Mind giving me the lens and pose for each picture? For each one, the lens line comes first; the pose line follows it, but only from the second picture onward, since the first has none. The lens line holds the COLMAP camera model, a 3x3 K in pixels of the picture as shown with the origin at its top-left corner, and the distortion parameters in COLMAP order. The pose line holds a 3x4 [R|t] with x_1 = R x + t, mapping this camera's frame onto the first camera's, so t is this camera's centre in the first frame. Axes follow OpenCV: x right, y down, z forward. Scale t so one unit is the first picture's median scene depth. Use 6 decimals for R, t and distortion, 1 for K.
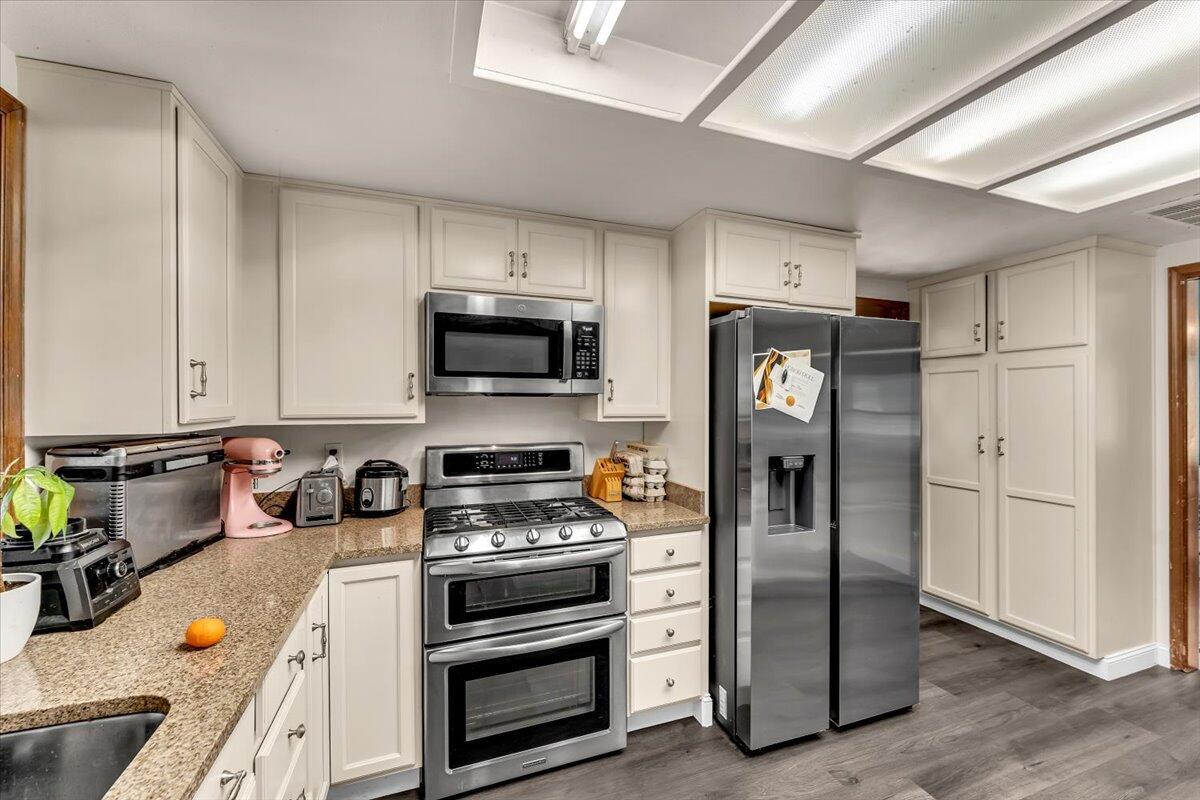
lens RADIAL K [[487.8, 0, 603.5], [0, 487.8, 398.8], [0, 0, 1]] dist [-0.002026, 0.000098]
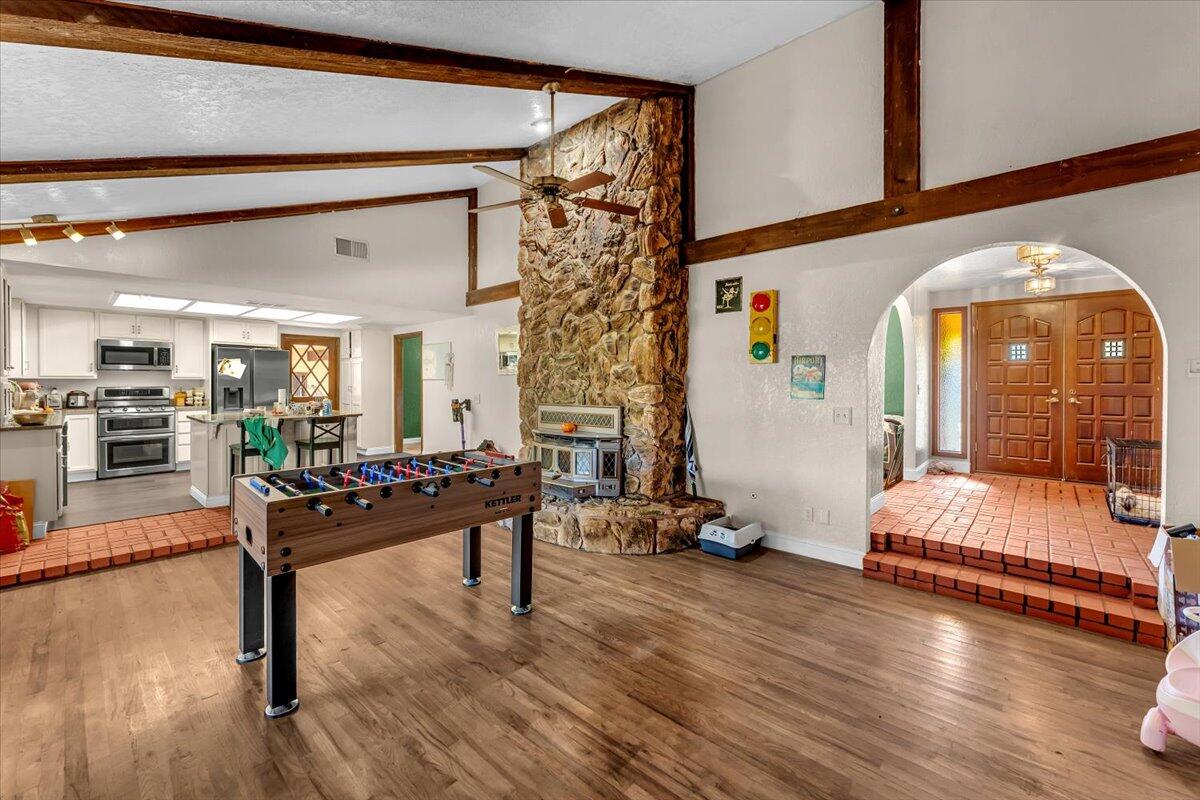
lens RADIAL K [[487.8, 0, 601.6], [0, 487.8, 389.0], [0, 0, 1]] dist [-0.002026, 0.000098]
pose [[0.886427, -0.006086, 0.462829, 1.065282], [0.004083, 0.999977, 0.005330, 0.113839], [-0.462851, -0.002835, 0.886432, -3.288861]]
